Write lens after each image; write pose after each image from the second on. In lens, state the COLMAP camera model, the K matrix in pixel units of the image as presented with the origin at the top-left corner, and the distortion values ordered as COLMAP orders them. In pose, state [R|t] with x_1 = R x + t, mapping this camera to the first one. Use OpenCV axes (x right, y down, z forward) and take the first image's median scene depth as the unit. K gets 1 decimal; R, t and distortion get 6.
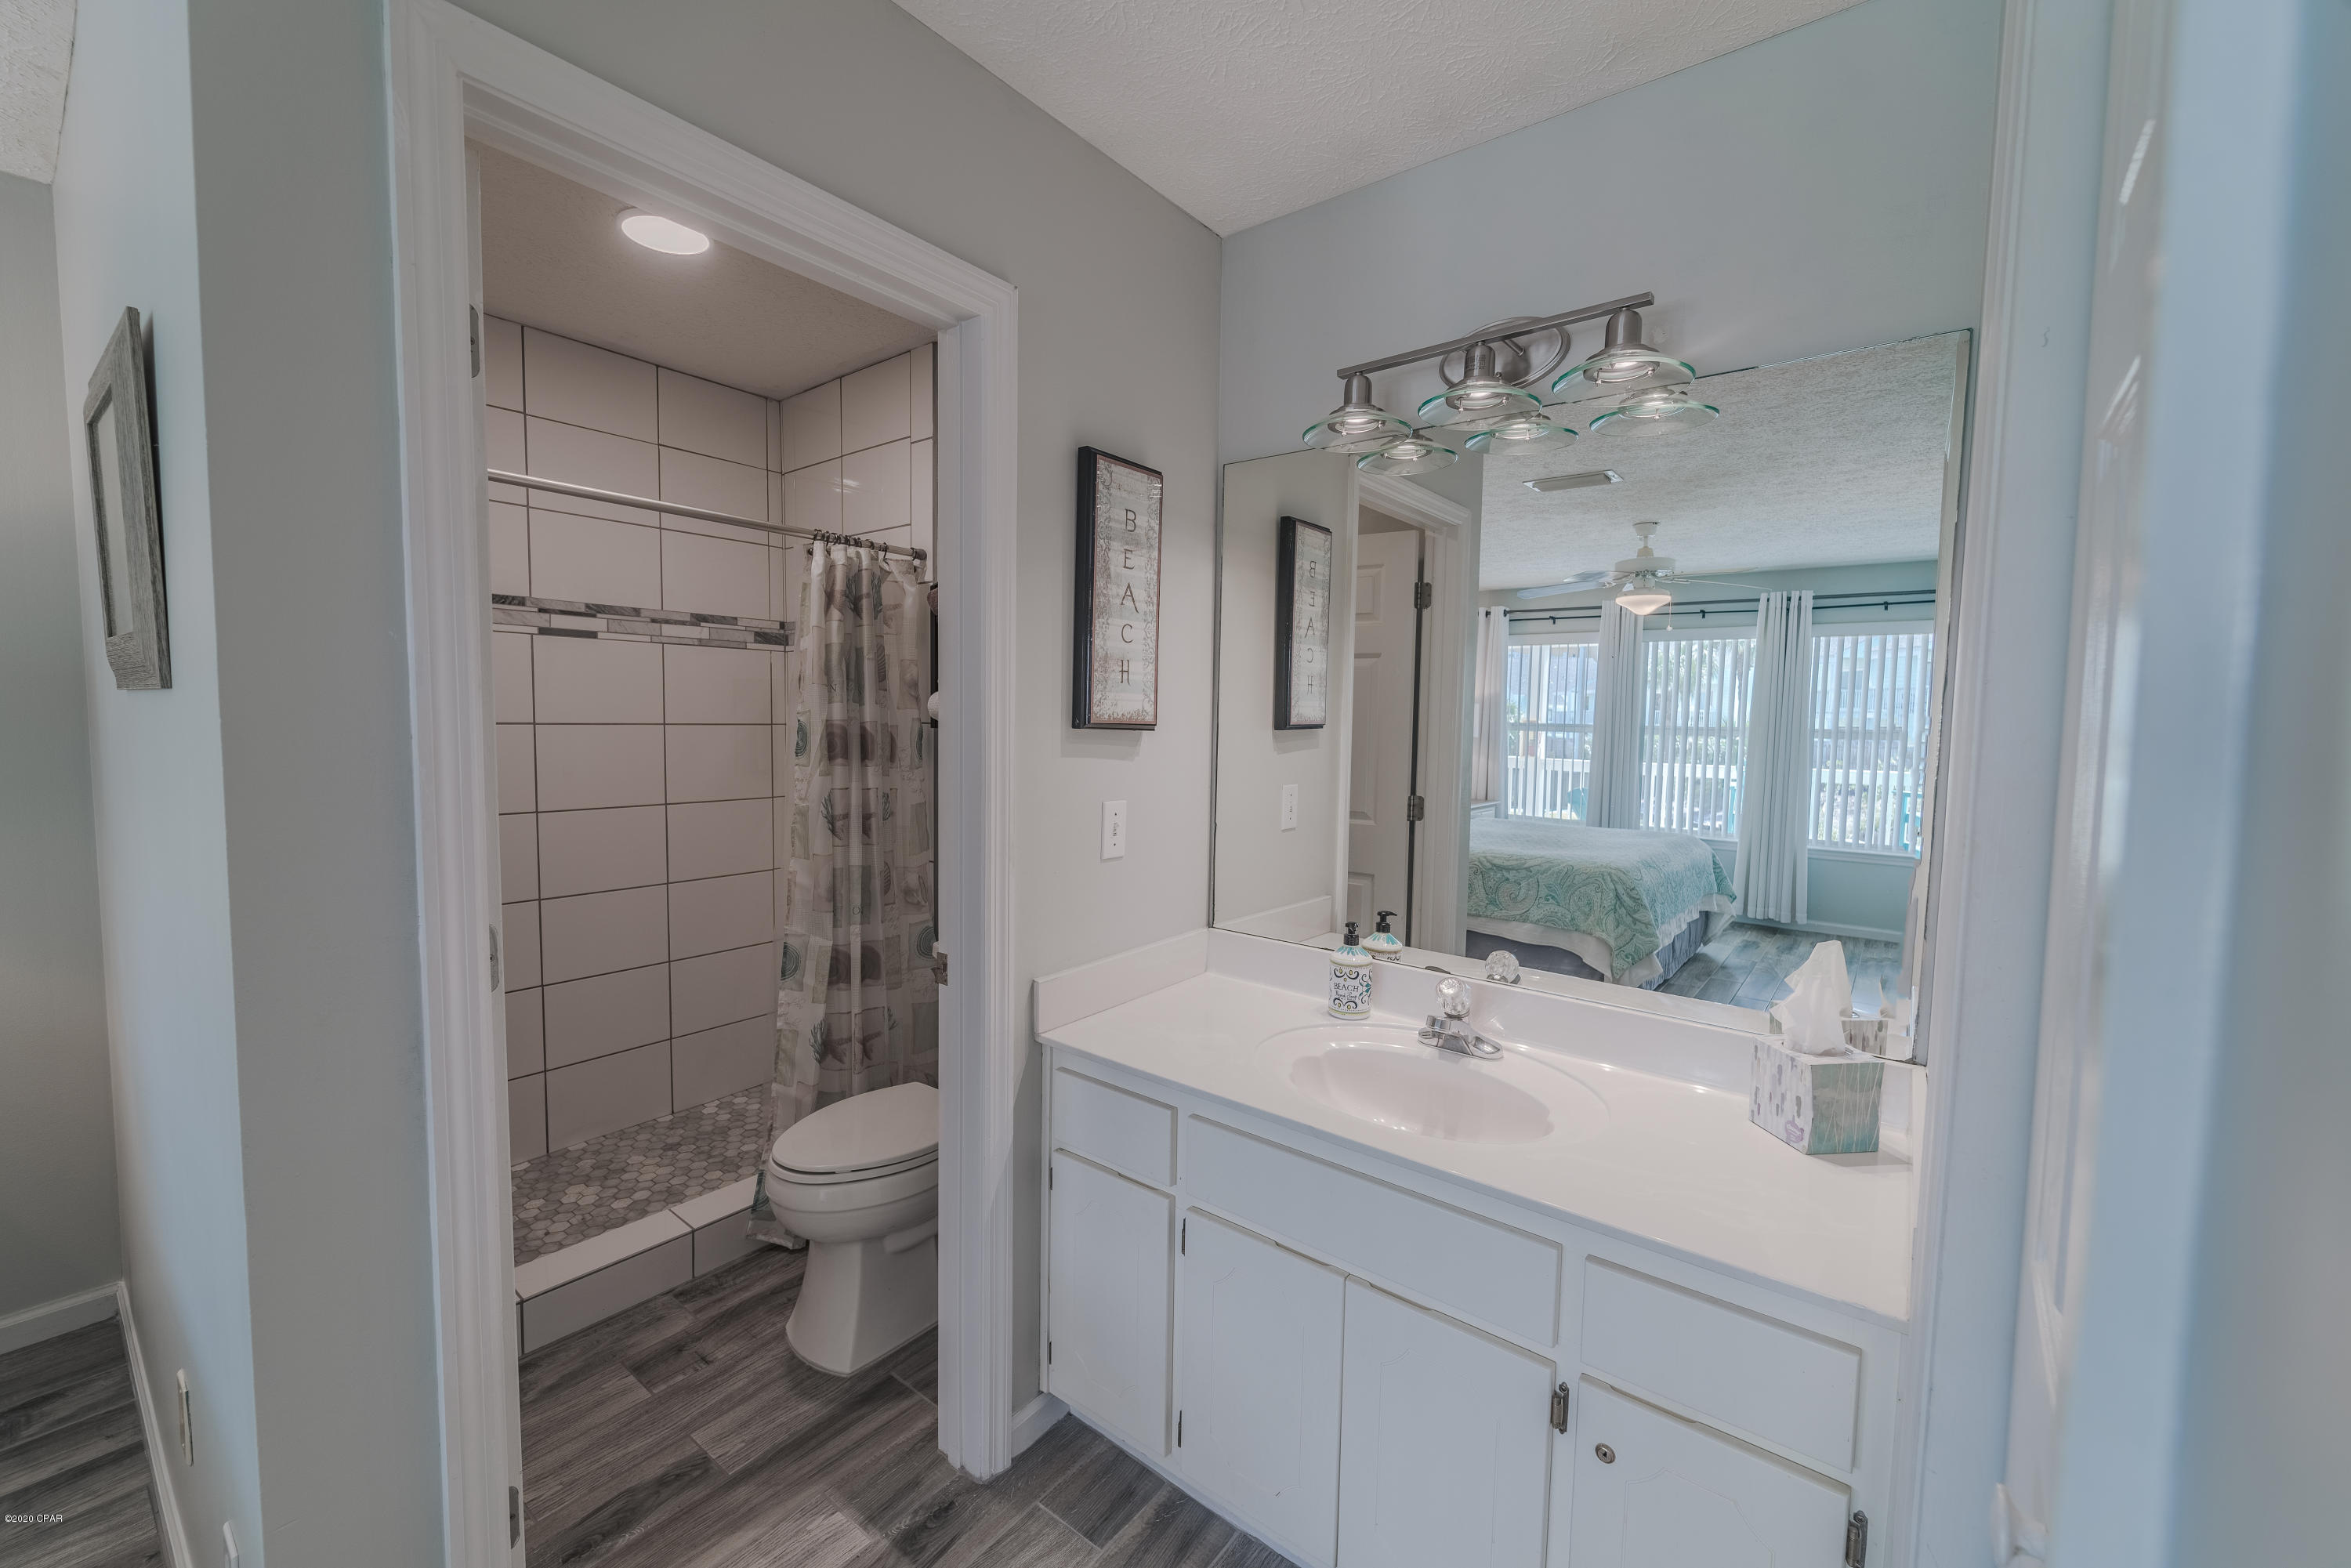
lens RADIAL K [[941.0, 0, 1163.6], [0, 941.0, 779.7], [0, 0, 1]] dist [0.000380, -0.000076]
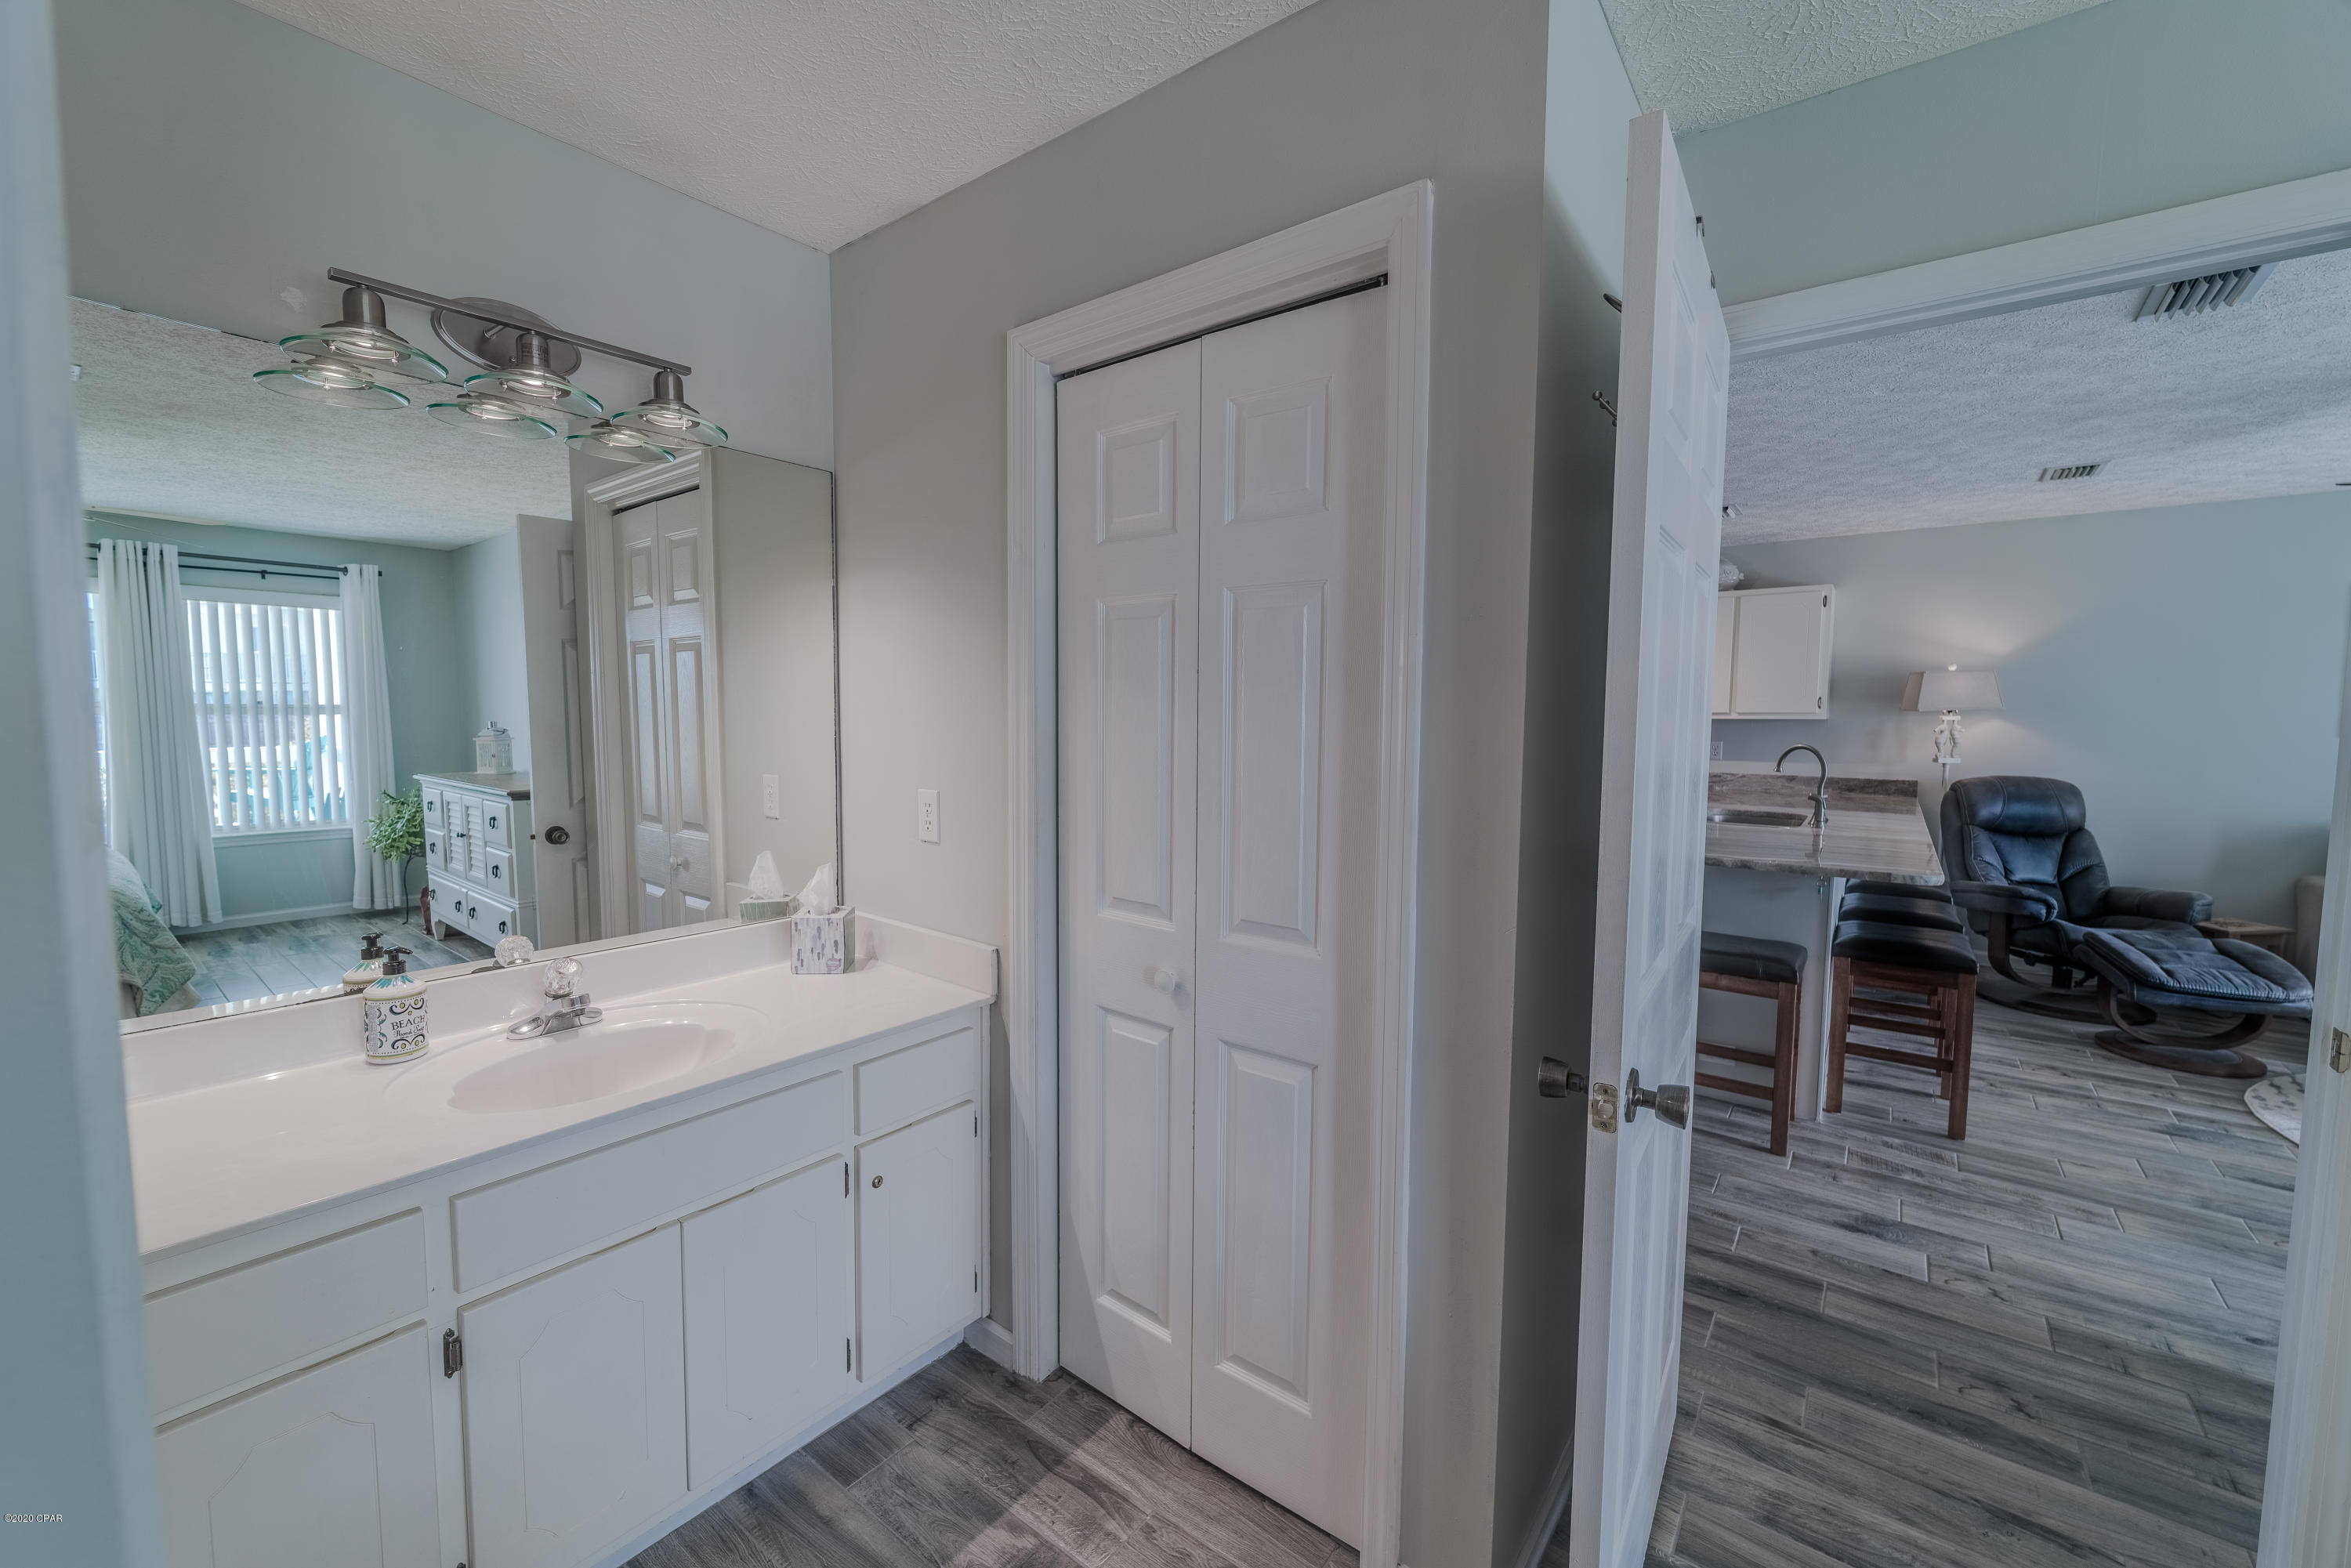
lens RADIAL K [[933.6, 0, 1156.9], [0, 933.6, 779.2], [0, 0, 1]] dist [-0.003237, -0.000329]
pose [[0.002828, -0.093937, 0.995574, -0.457971], [0.061066, 0.993736, 0.093590, -0.025115], [-0.998130, 0.060531, 0.008546, 0.228538]]
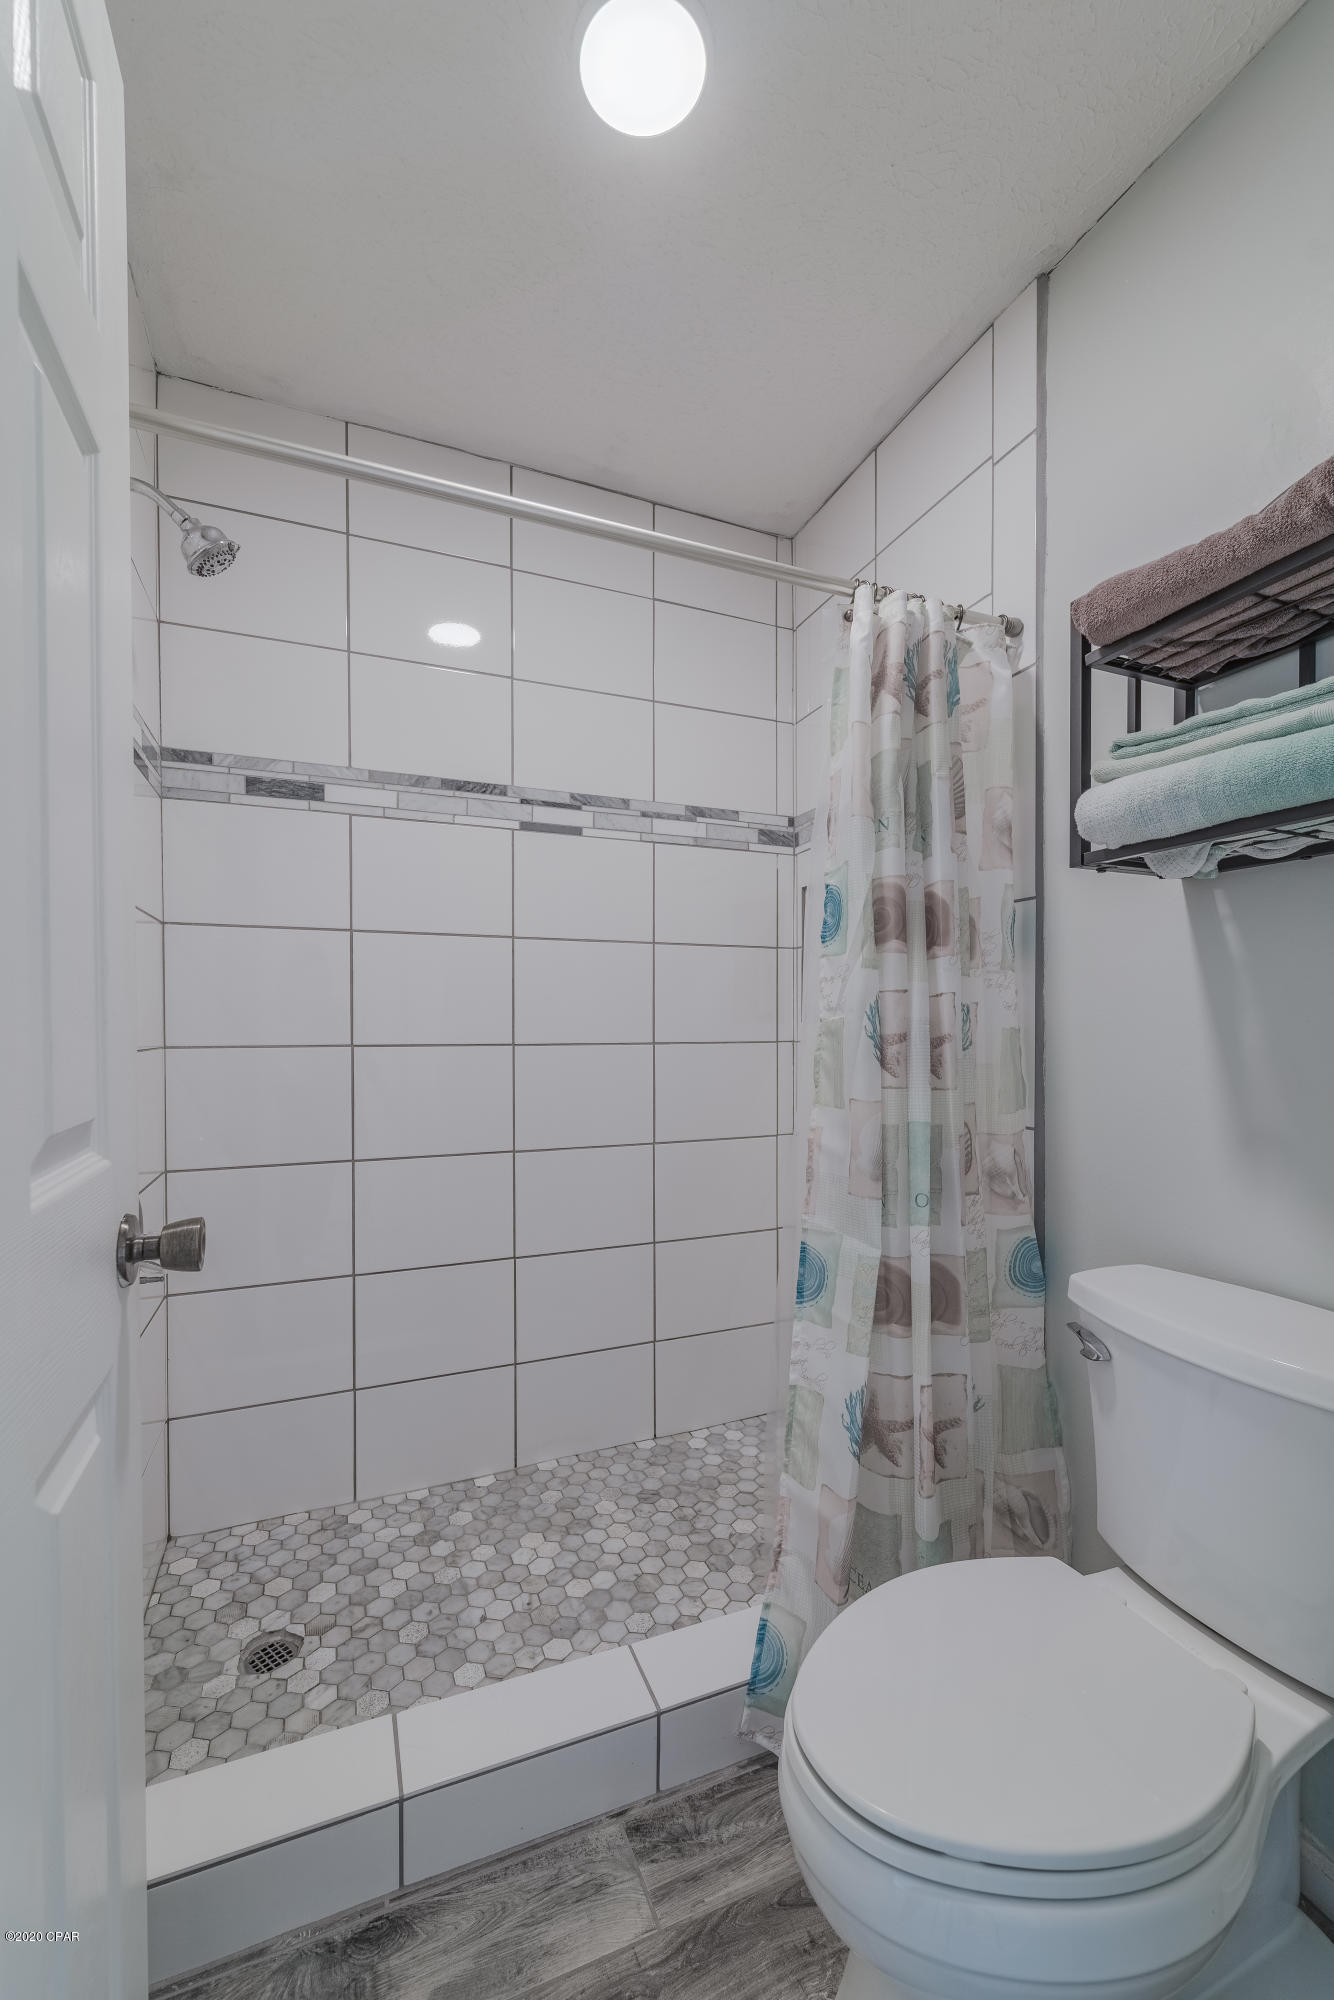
lens RADIAL K [[819.5, 0, 661.8], [0, 819.5, 1038.3], [0, 0, 1]] dist [0.000078, -0.000298]
pose [[0.869982, -0.008490, -0.493011, -0.215717], [-0.018677, 0.998567, -0.050154, 0.067715], [0.492730, 0.052841, 0.868576, 0.477902]]
